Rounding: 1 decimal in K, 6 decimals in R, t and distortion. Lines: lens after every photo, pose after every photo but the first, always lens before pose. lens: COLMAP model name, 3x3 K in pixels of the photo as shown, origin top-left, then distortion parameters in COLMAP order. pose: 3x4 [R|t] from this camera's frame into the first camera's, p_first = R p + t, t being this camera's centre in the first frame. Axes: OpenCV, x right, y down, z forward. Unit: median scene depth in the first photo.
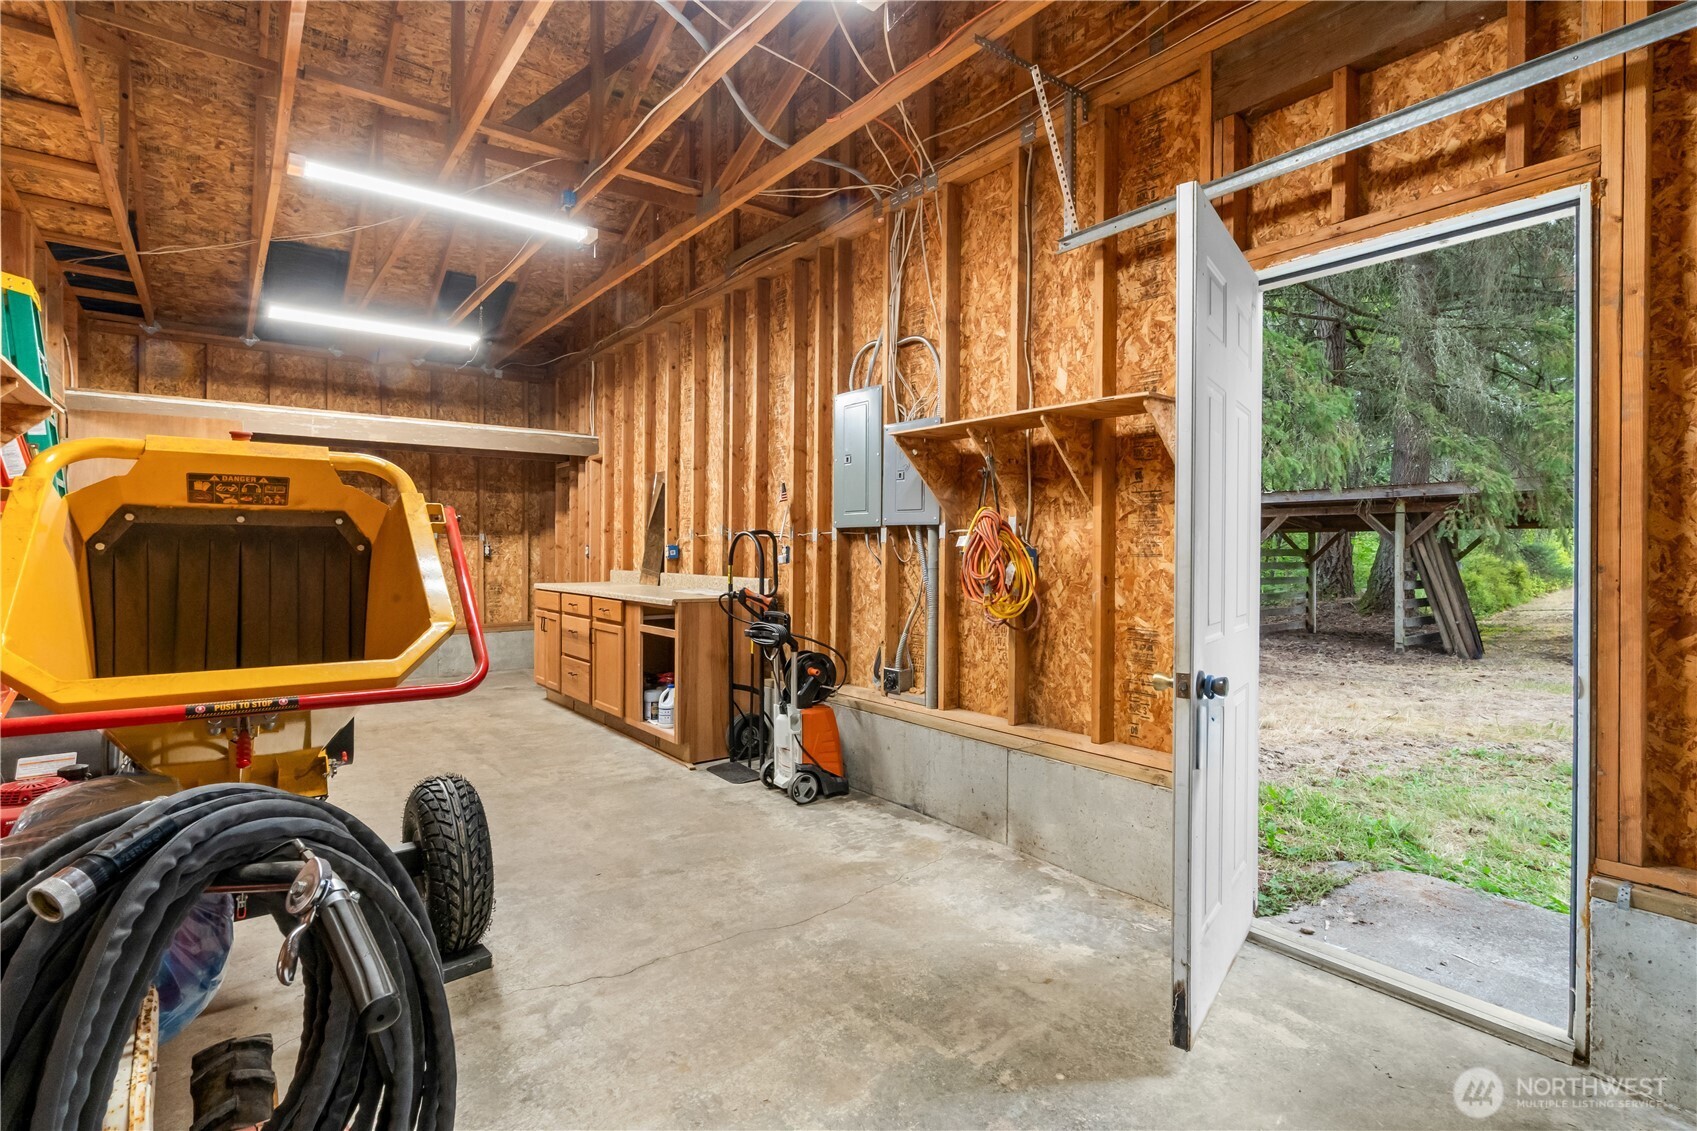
lens RADIAL K [[793.9, 0, 843.2], [0, 793.9, 549.0], [0, 0, 1]] dist [0.000664, 0.000730]
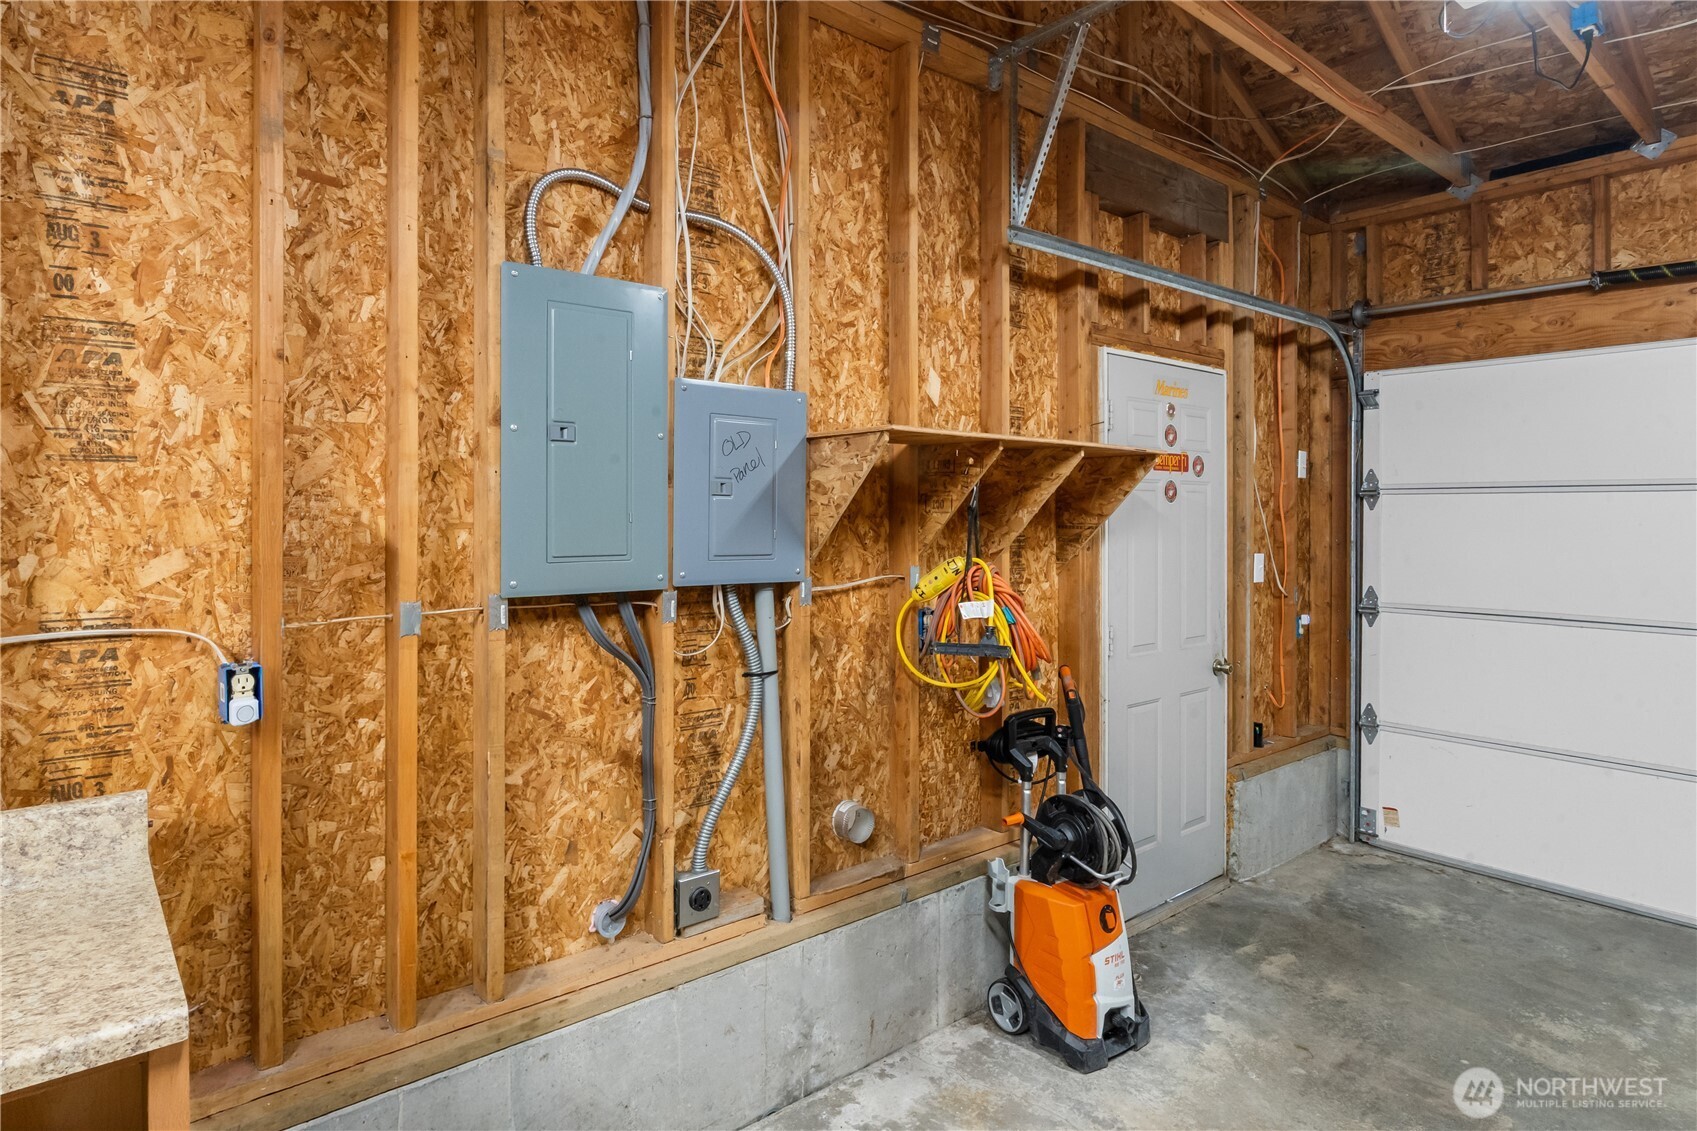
lens RADIAL K [[930.7, 0, 845.5], [0, 930.7, 518.4], [0, 0, 1]] dist [-0.000817, 0.000234]
pose [[-0.025616, -0.012462, 0.999594, -0.580581], [-0.005431, 0.999909, 0.012327, -0.089585], [-0.999657, -0.005113, -0.025682, 1.034897]]
